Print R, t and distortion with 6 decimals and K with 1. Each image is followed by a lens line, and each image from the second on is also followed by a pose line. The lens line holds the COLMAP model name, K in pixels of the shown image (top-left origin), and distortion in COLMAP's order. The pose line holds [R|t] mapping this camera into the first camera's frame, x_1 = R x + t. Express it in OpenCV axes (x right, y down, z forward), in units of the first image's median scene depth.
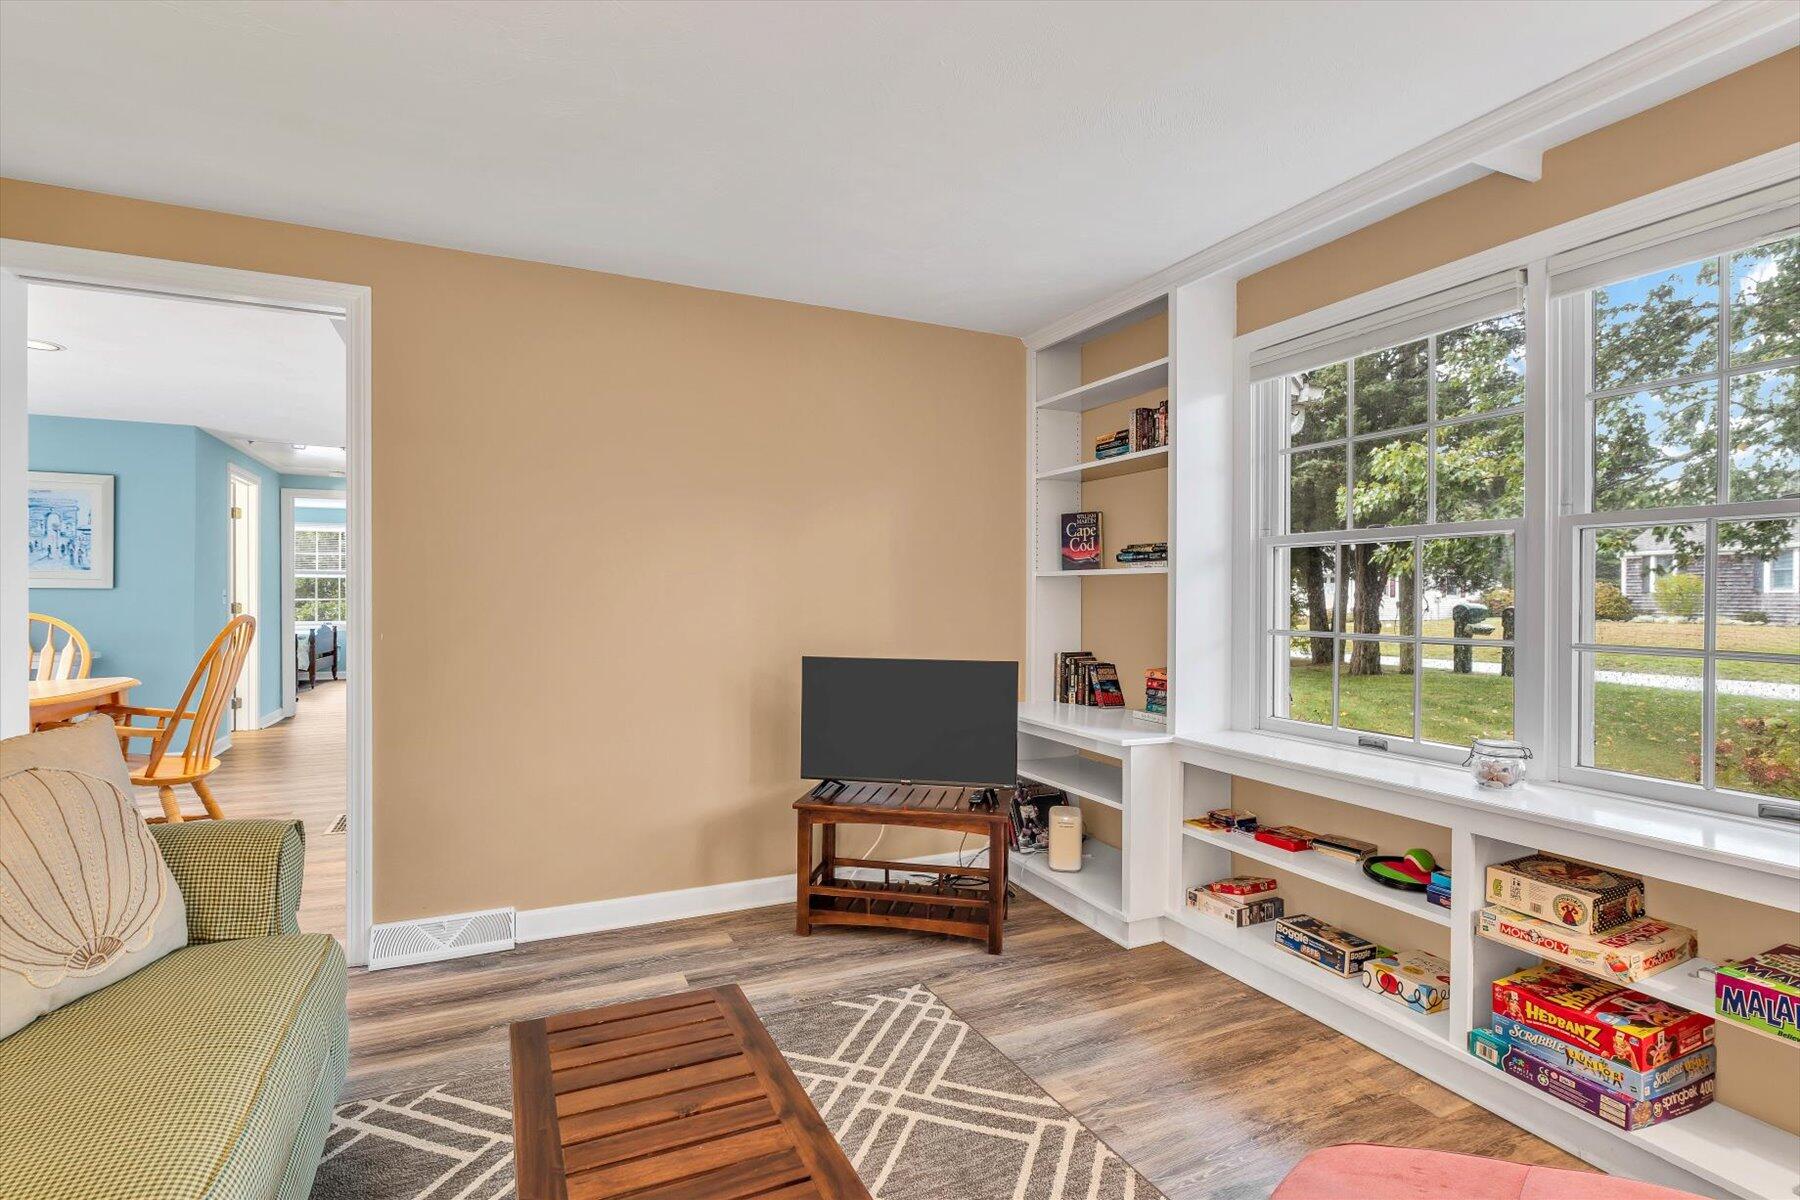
lens RADIAL K [[873.7, 0, 904.0], [0, 873.7, 594.7], [0, 0, 1]] dist [-0.005378, -0.002049]
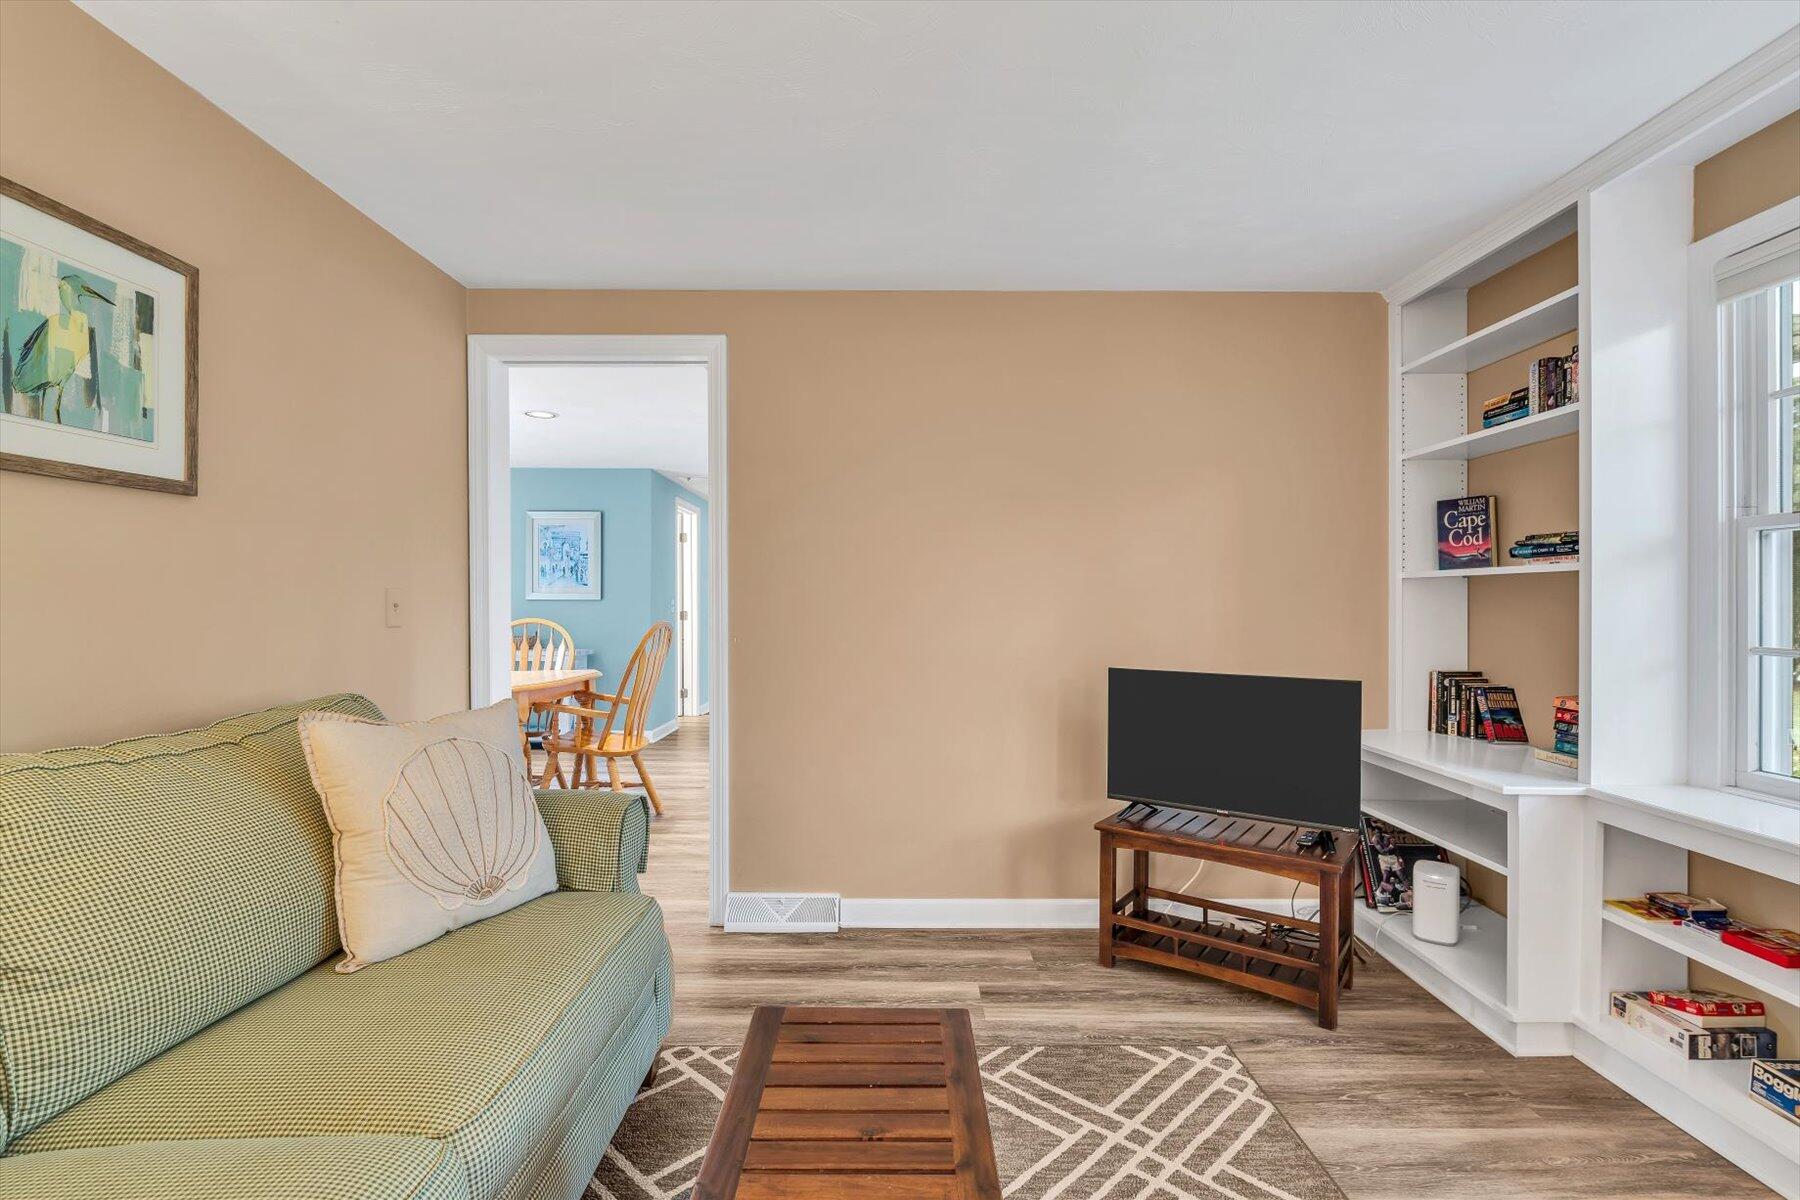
lens RADIAL K [[873.7, 0, 899.0], [0, 873.7, 603.9], [0, 0, 1]] dist [-0.005378, -0.002049]
pose [[0.903124, -0.003971, -0.429361, 0.091677], [0.004368, 0.999990, -0.000061, 0.001646], [0.429357, -0.001820, 0.903133, 0.065522]]
